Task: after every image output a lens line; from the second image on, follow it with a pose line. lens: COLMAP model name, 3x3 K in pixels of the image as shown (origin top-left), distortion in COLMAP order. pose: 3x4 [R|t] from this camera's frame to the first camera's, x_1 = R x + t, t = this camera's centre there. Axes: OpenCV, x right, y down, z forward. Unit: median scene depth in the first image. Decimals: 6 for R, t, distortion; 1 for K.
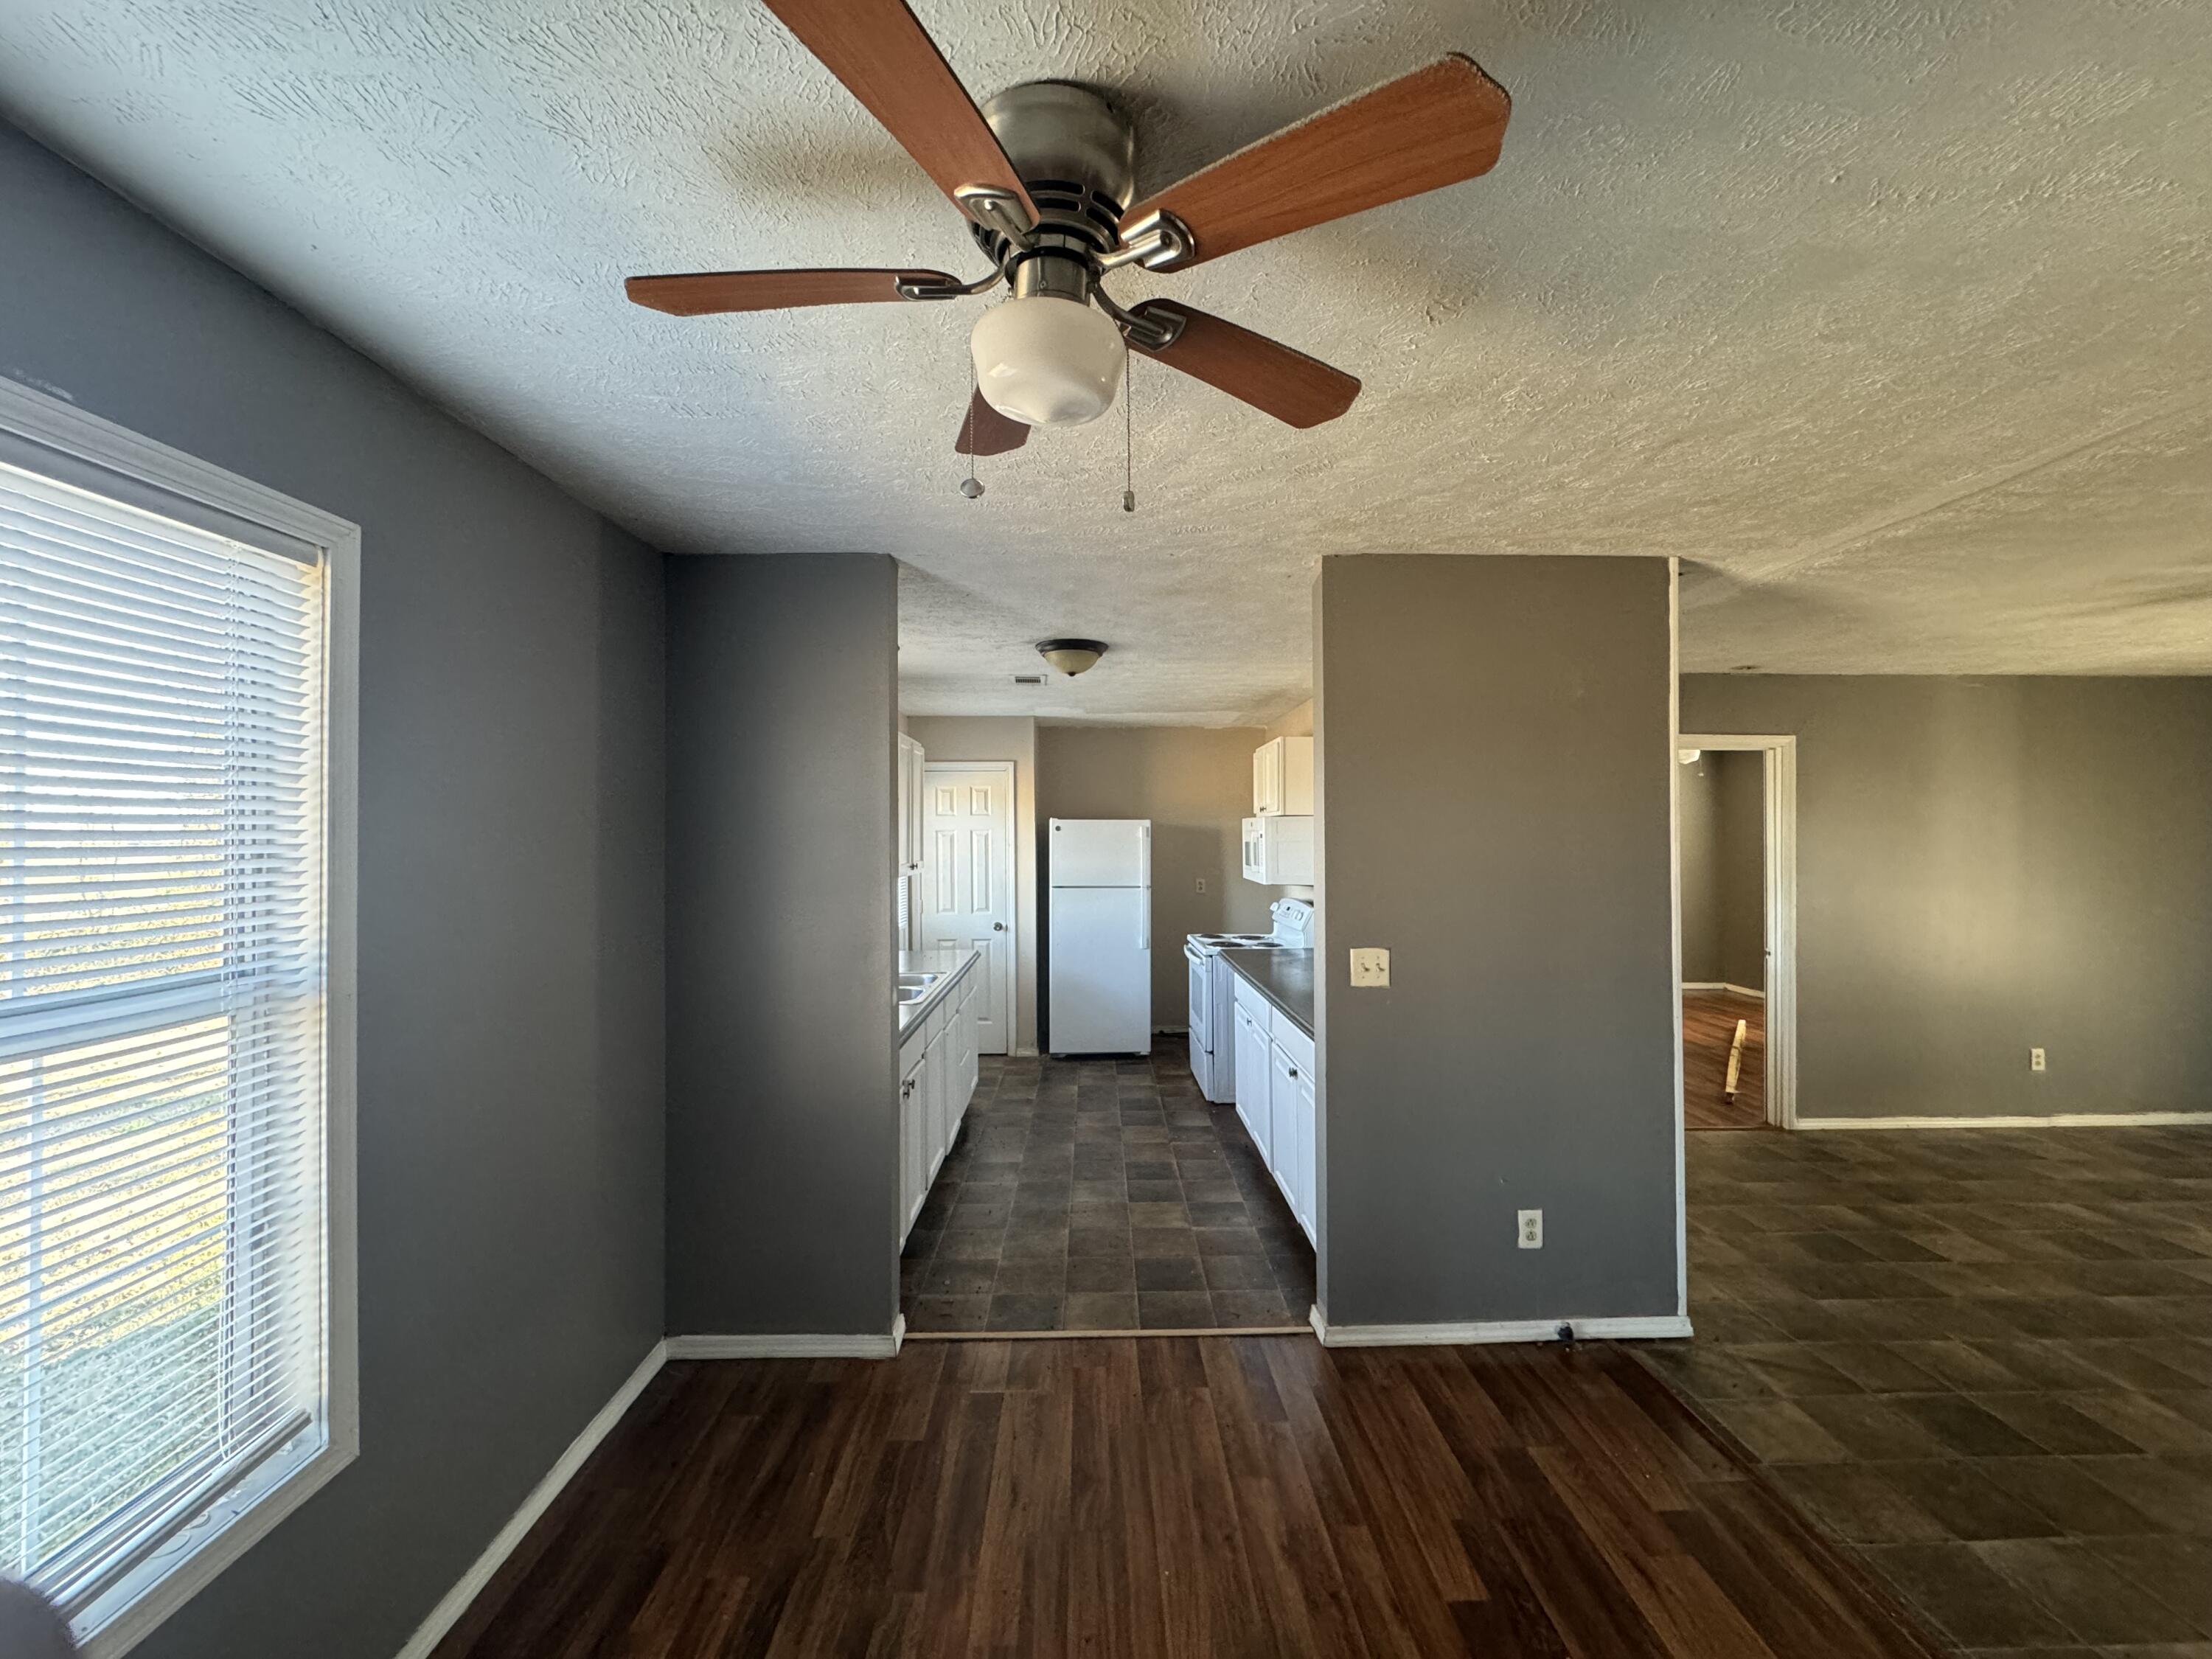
lens RADIAL K [[888.2, 0, 1105.0], [0, 888.2, 813.1], [0, 0, 1]] dist [0.002570, 0.000157]
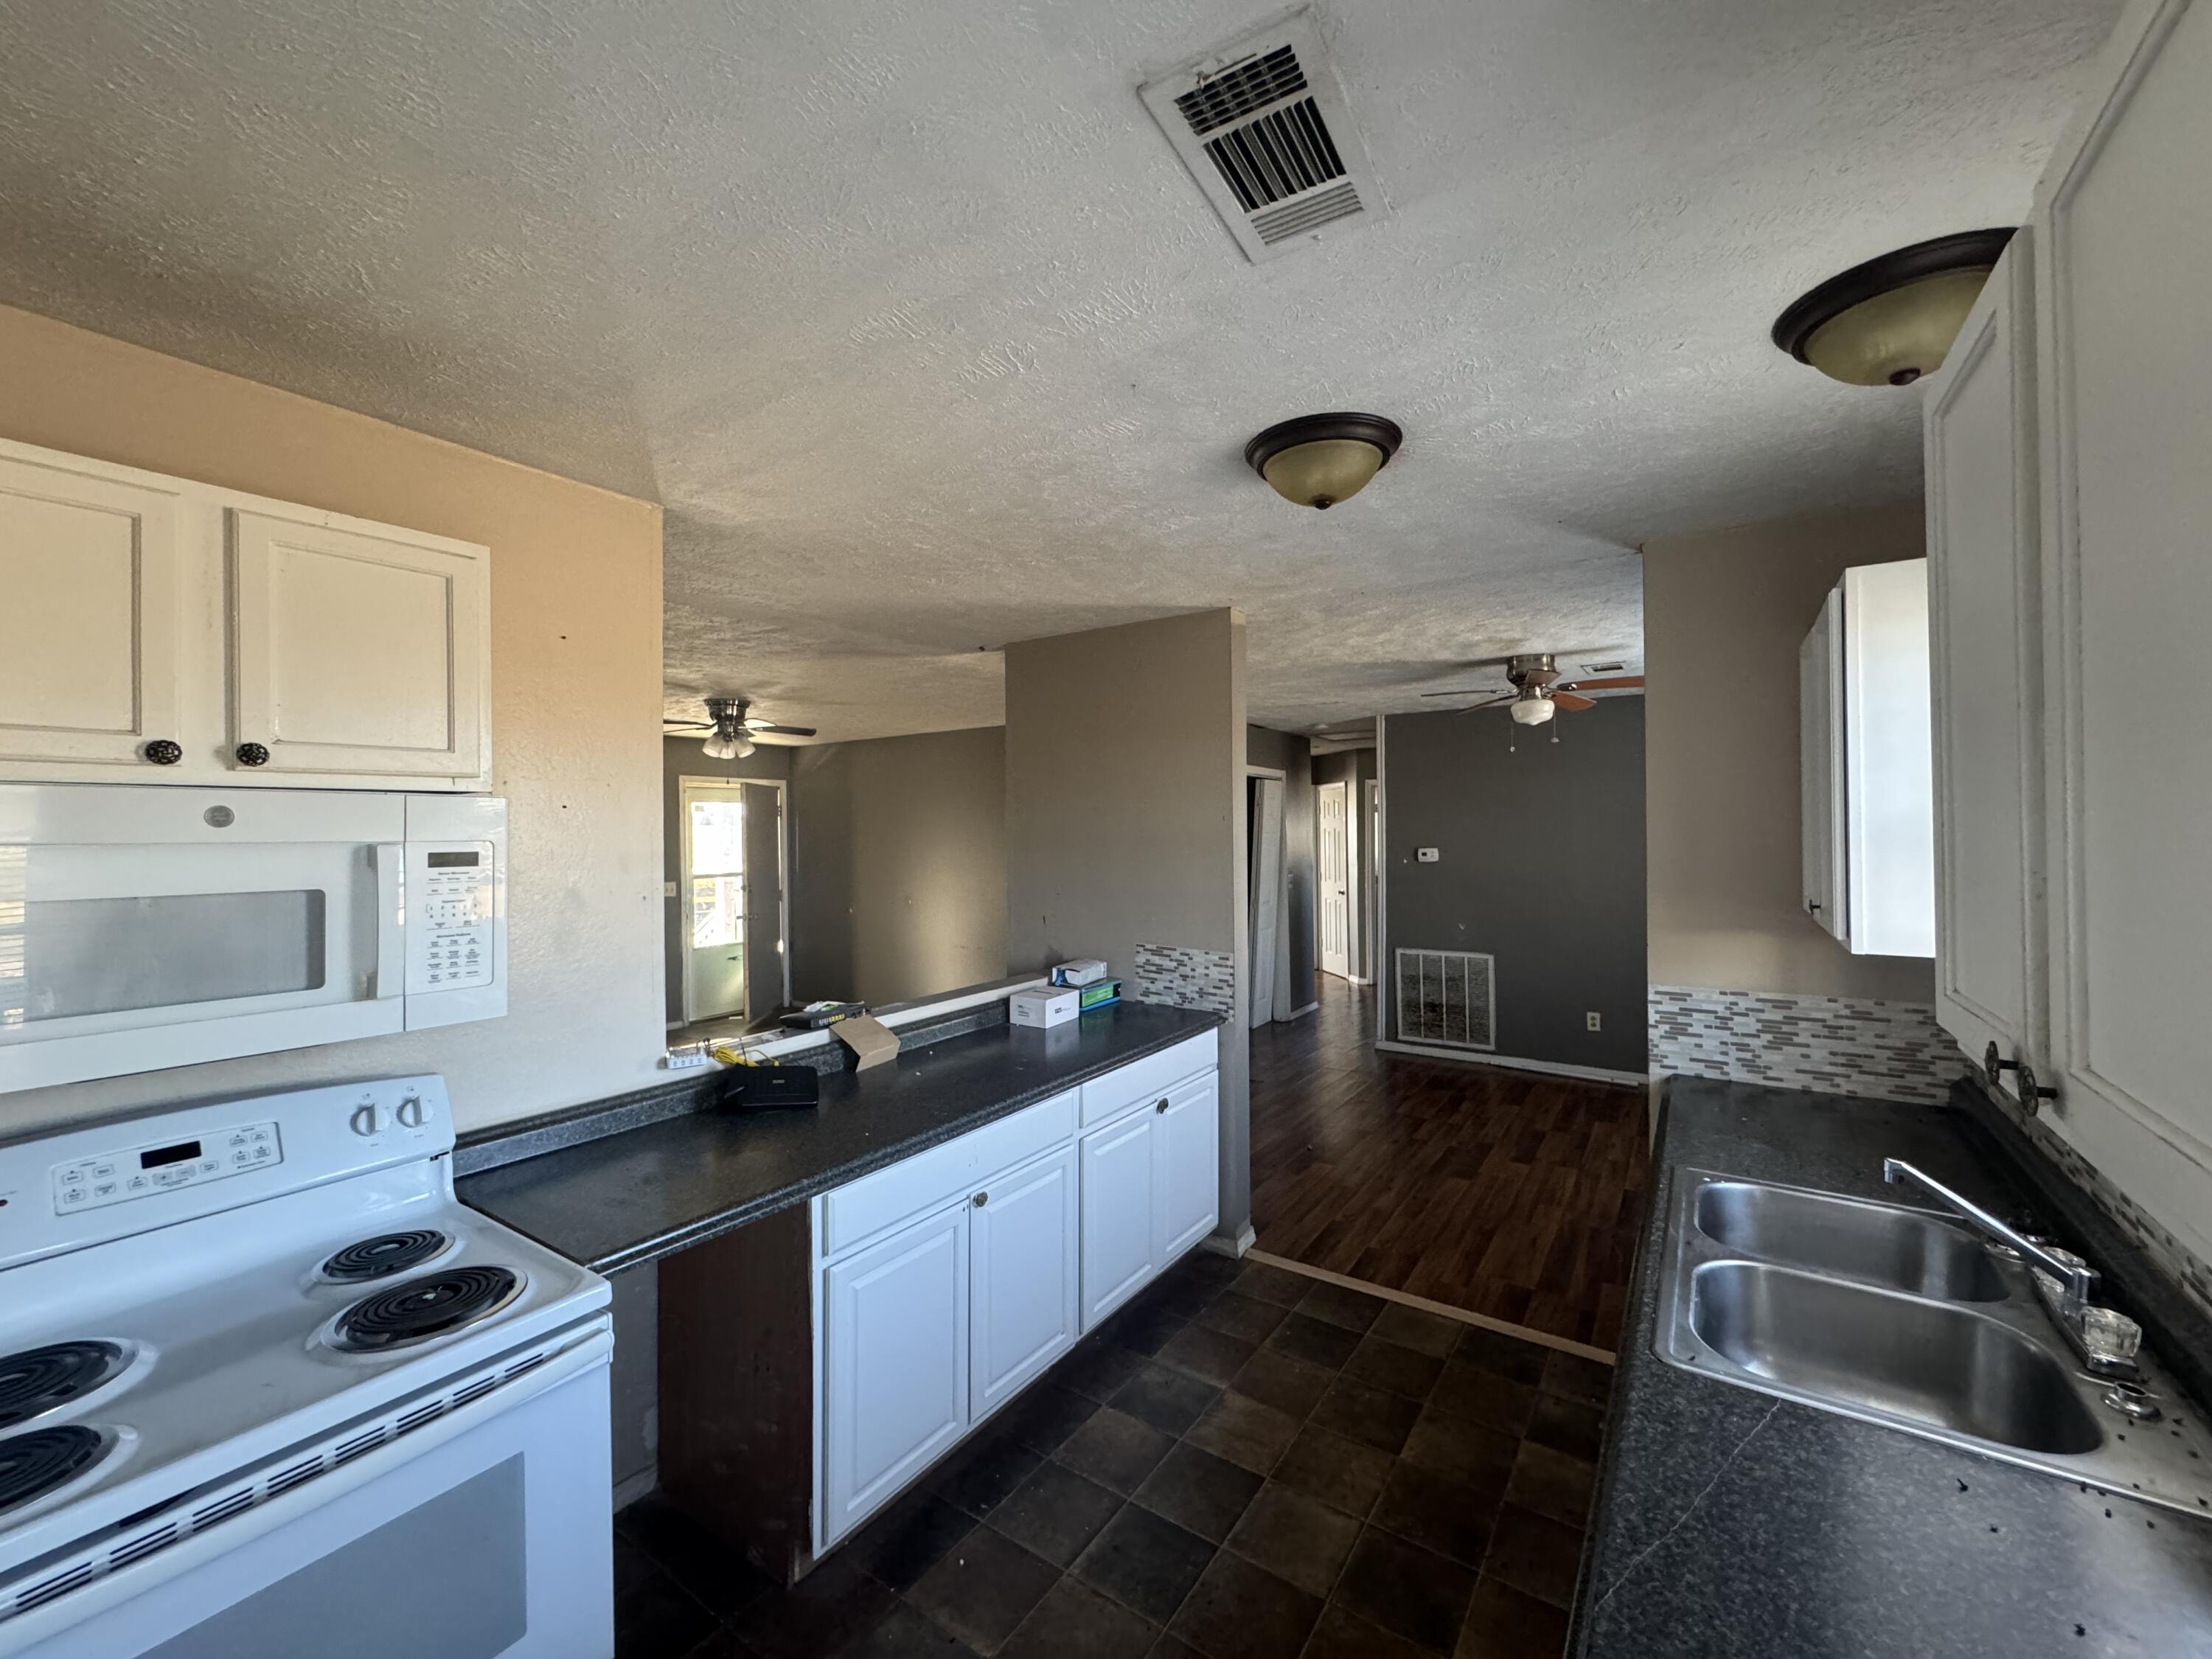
lens RADIAL K [[888.2, 0, 1105.2], [0, 888.2, 829.6], [0, 0, 1]] dist [0.002570, 0.000157]
pose [[-0.809506, 0.006371, 0.587077, -0.295667], [0.004375, 0.999979, -0.004820, 0.017522], [-0.587096, -0.001334, -0.809516, 1.938445]]
